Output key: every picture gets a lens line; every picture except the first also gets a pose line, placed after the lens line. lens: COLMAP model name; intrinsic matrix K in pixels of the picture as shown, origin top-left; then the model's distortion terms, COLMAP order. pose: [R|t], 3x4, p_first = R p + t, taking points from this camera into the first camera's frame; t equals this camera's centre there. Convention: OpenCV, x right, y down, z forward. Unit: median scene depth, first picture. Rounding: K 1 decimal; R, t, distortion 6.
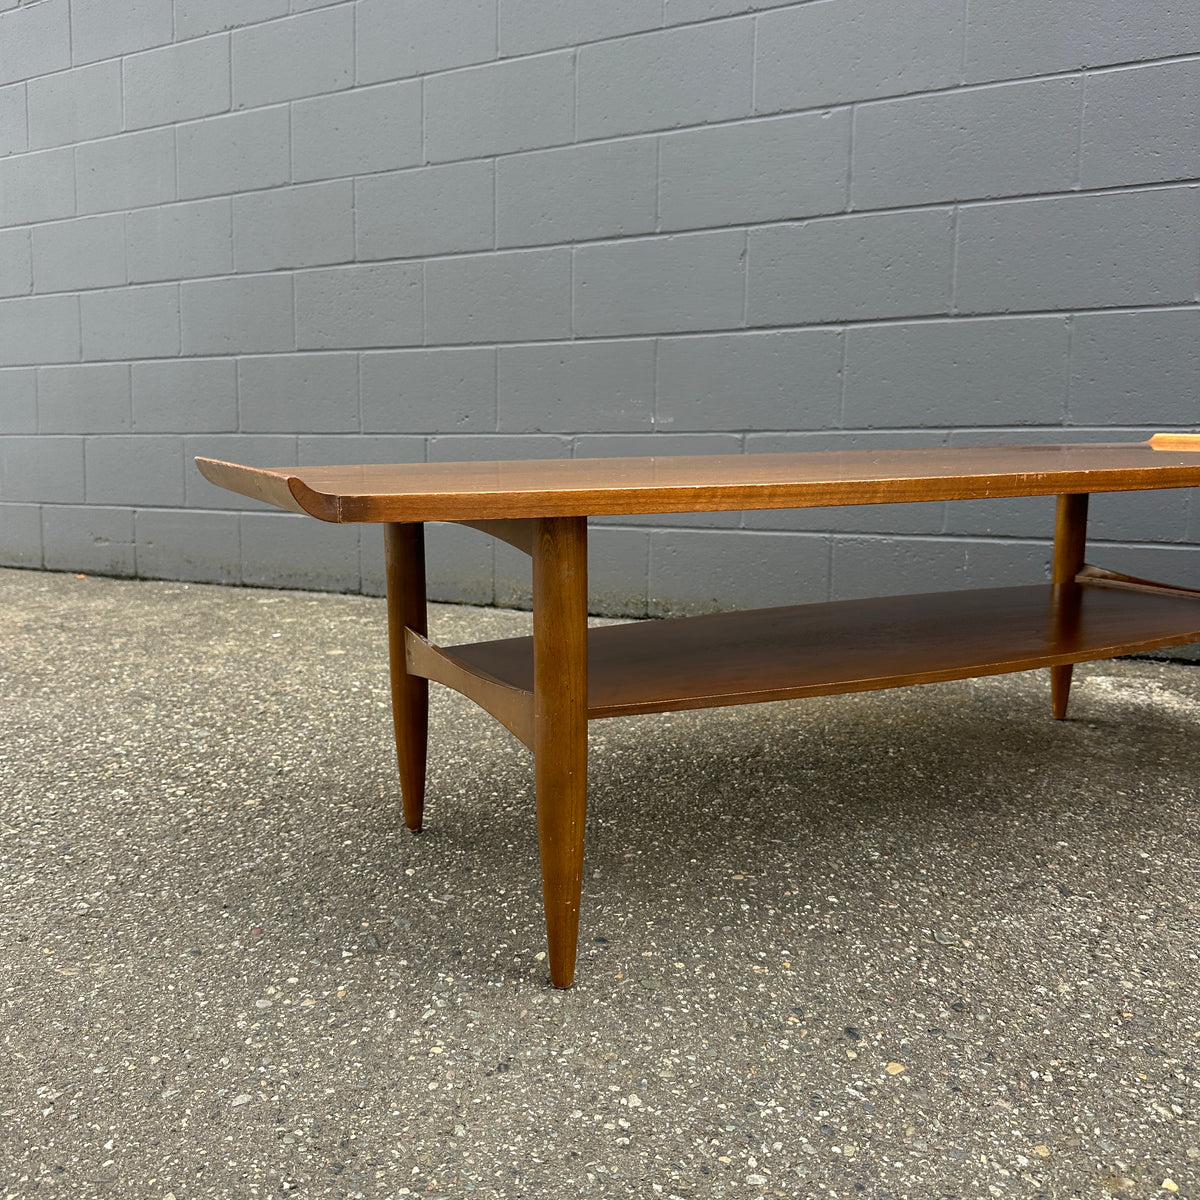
lens RADIAL K [[1116.5, 0, 600.0], [0, 1116.5, 600.0], [0, 0, 1]] dist [0.176090, -0.395932]
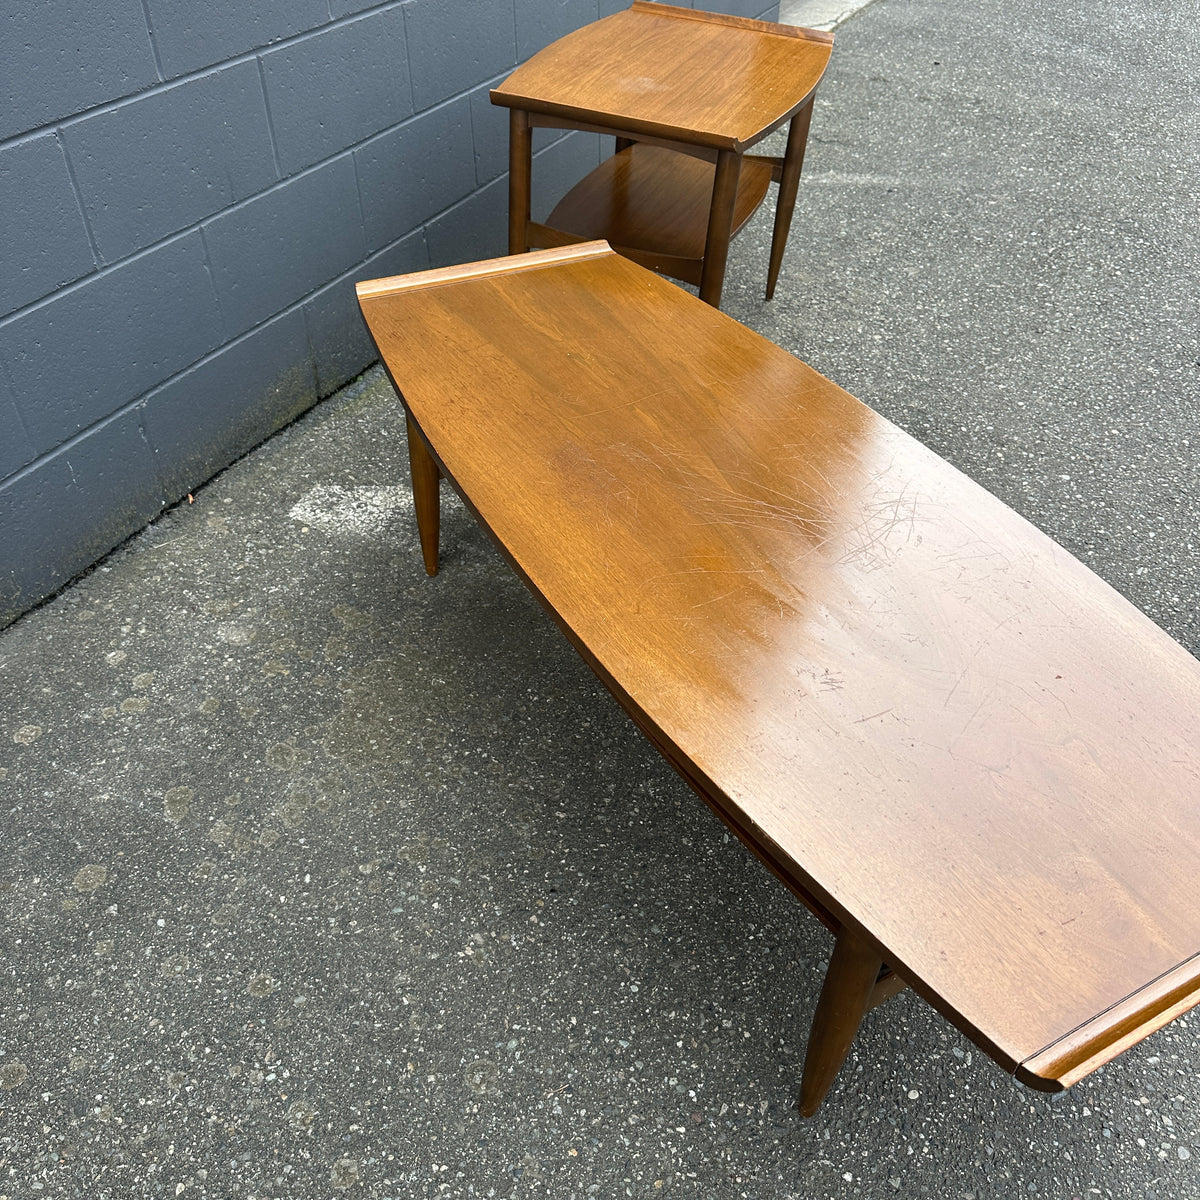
lens RADIAL K [[1123.1, 0, 602.8], [0, 1123.1, 601.1], [0, 0, 1]] dist [0.126866, -0.238731]
pose [[-0.041315, -0.636483, 0.770183, -0.430387], [0.118208, 0.762314, 0.636321, -0.516732], [-0.992129, 0.117331, 0.043742, 0.749463]]
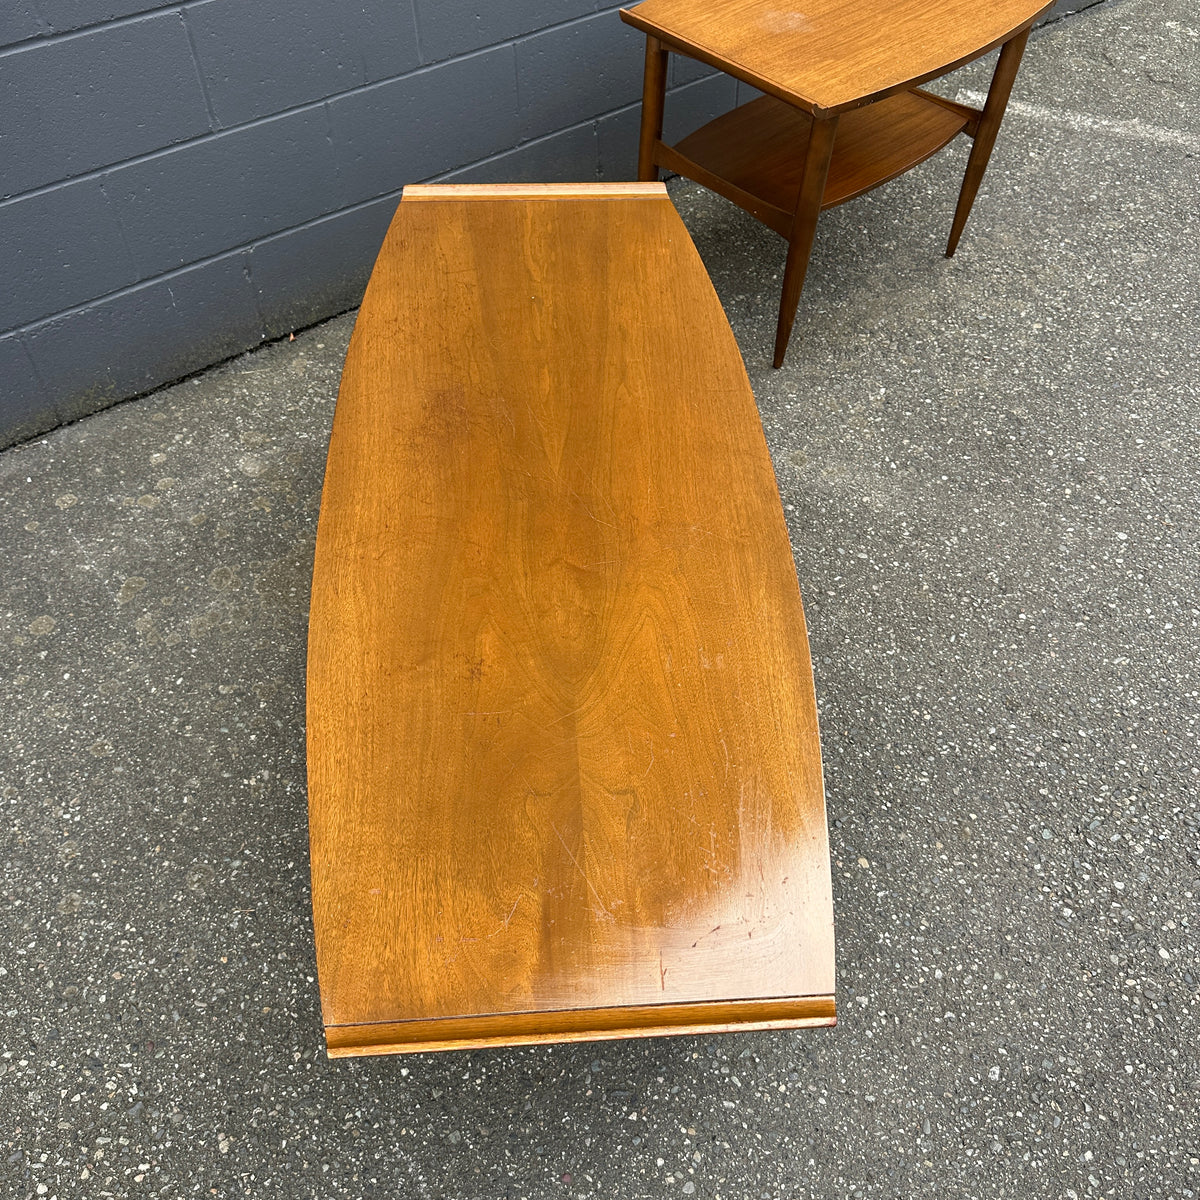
lens RADIAL K [[1125.2, 0, 603.2], [0, 1125.2, 586.6], [0, 0, 1]] dist [0.115052, -0.217786]
pose [[0.387746, -0.675218, 0.627482, -0.354439], [0.121874, 0.712317, 0.691195, -0.576139], [-0.913674, -0.191535, 0.358489, 0.357217]]
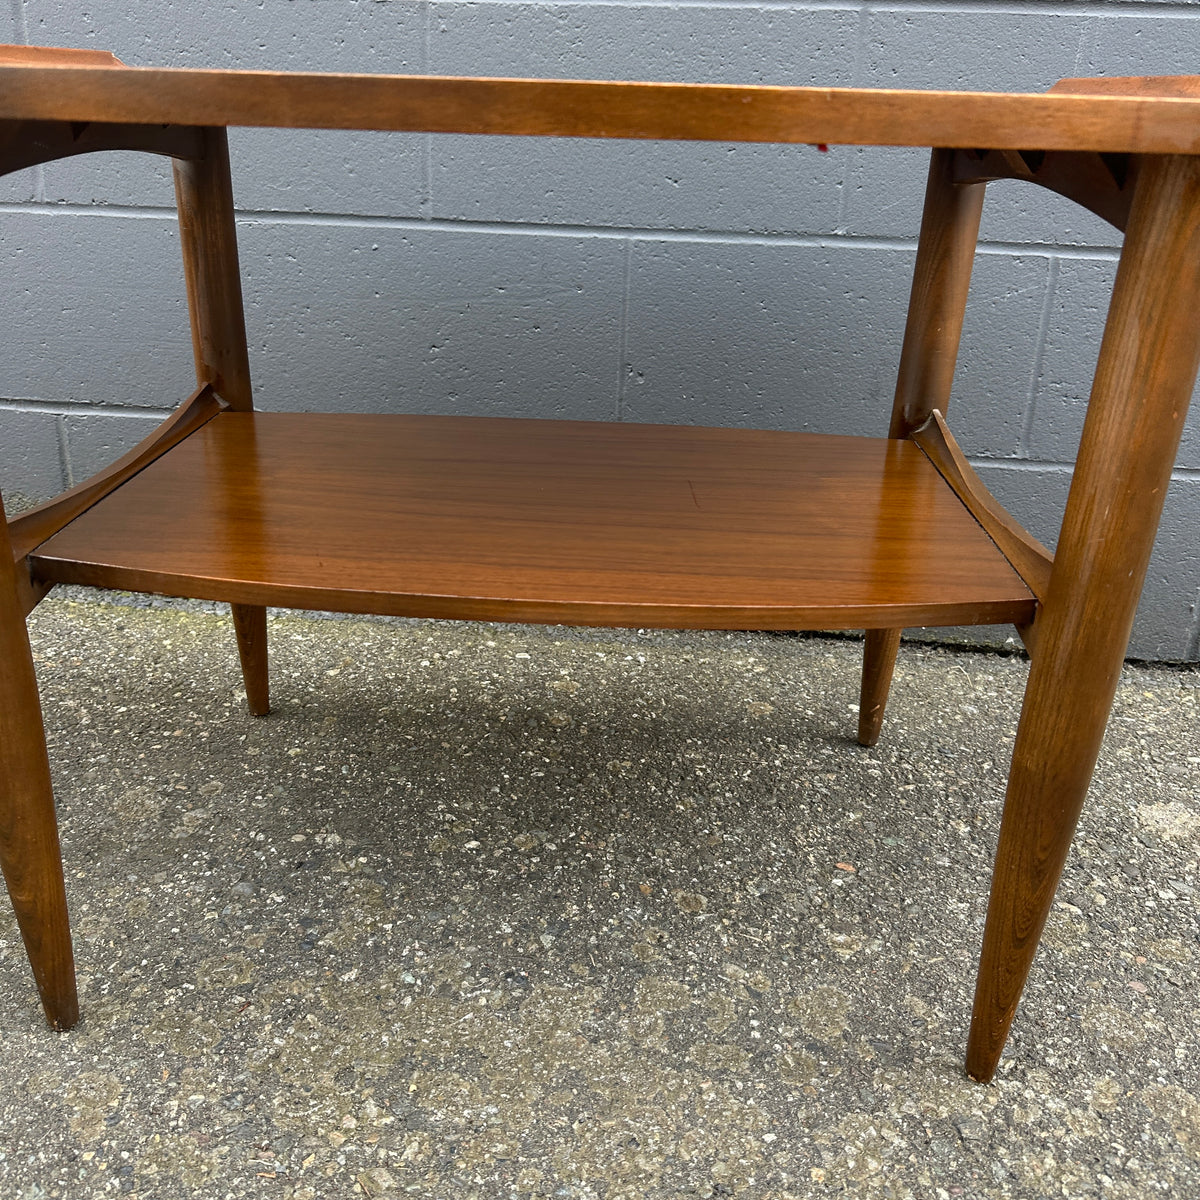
lens RADIAL K [[1123.4, 0, 585.6], [0, 1123.4, 605.8], [0, 0, 1]] dist [0.058001, -0.102828]
pose [[0.930930, -0.106323, 0.349378, 0.721976], [0.016422, 0.967901, 0.250794, -0.097412], [-0.364829, -0.227734, 0.902794, 0.285202]]
